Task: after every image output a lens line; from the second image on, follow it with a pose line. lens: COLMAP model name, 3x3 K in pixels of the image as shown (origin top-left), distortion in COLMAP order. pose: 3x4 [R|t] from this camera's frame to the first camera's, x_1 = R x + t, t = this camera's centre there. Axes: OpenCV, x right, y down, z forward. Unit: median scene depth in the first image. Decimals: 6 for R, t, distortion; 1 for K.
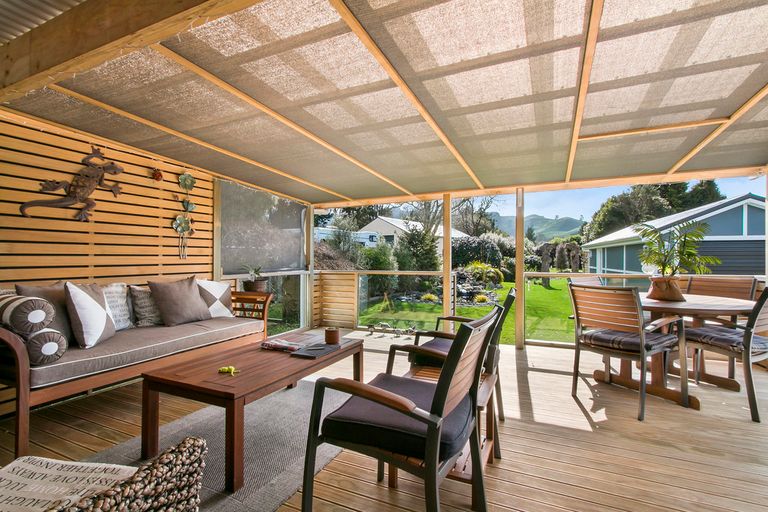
lens RADIAL K [[354.0, 0, 386.4], [0, 354.0, 252.5], [0, 0, 1]] dist [-0.002000, -0.000436]
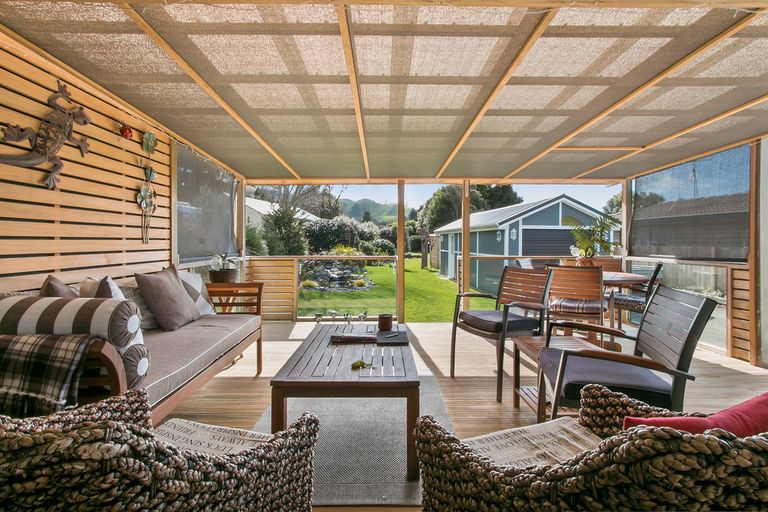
lens RADIAL K [[378.3, 0, 384.8], [0, 378.3, 240.0], [0, 0, 1]] dist [-0.001866, 0.000044]
pose [[0.902750, 0.005805, 0.430127, -0.472198], [-0.010666, 0.999904, 0.008892, -0.002152], [-0.430034, -0.012615, 0.902725, 0.043365]]
